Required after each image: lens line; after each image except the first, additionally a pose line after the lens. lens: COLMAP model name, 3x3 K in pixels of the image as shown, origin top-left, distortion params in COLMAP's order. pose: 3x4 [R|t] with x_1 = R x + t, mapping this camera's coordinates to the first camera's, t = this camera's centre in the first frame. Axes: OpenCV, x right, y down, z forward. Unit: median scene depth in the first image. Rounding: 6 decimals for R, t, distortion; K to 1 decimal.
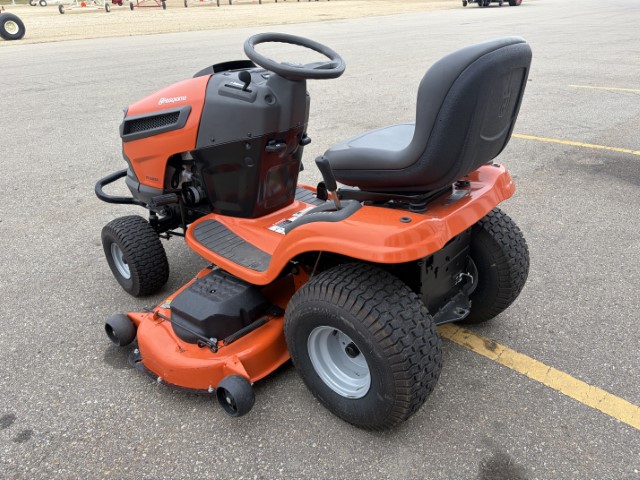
lens RADIAL K [[483.1, 0, 320.0], [0, 483.1, 240.0], [0, 0, 1]] dist [0.042849, -0.051075]
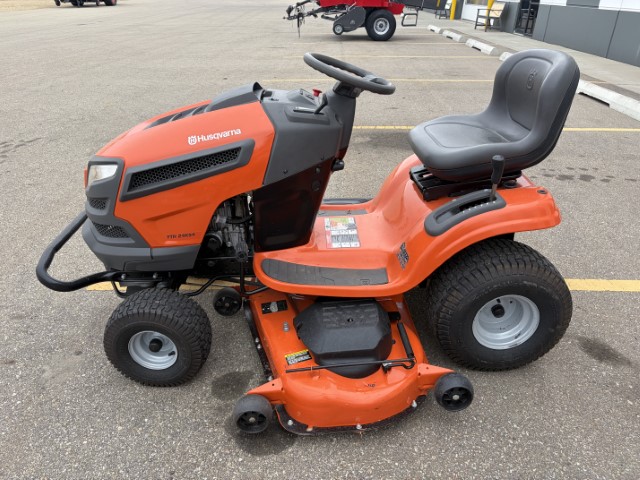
lens RADIAL K [[483.1, 0, 320.0], [0, 483.1, 240.0], [0, 0, 1]] dist [0.042849, -0.051075]
pose [[0.736496, -0.286439, 0.612801, -0.750101], [0.285567, 0.952894, 0.102198, -0.151490], [-0.613208, 0.099727, 0.783601, 0.242275]]
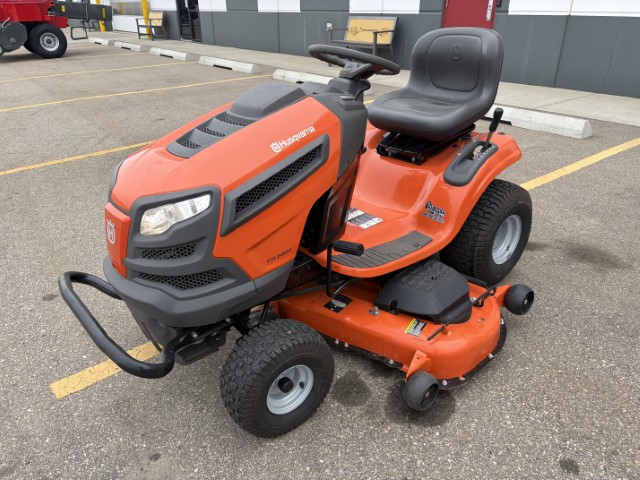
lens RADIAL K [[483.1, 0, 320.0], [0, 483.1, 240.0], [0, 0, 1]] dist [0.042849, -0.051075]
pose [[0.151821, -0.425618, 0.892076, -1.084397], [0.464169, 0.827527, 0.315825, -0.385753], [-0.872638, 0.366125, 0.323195, 0.778251]]
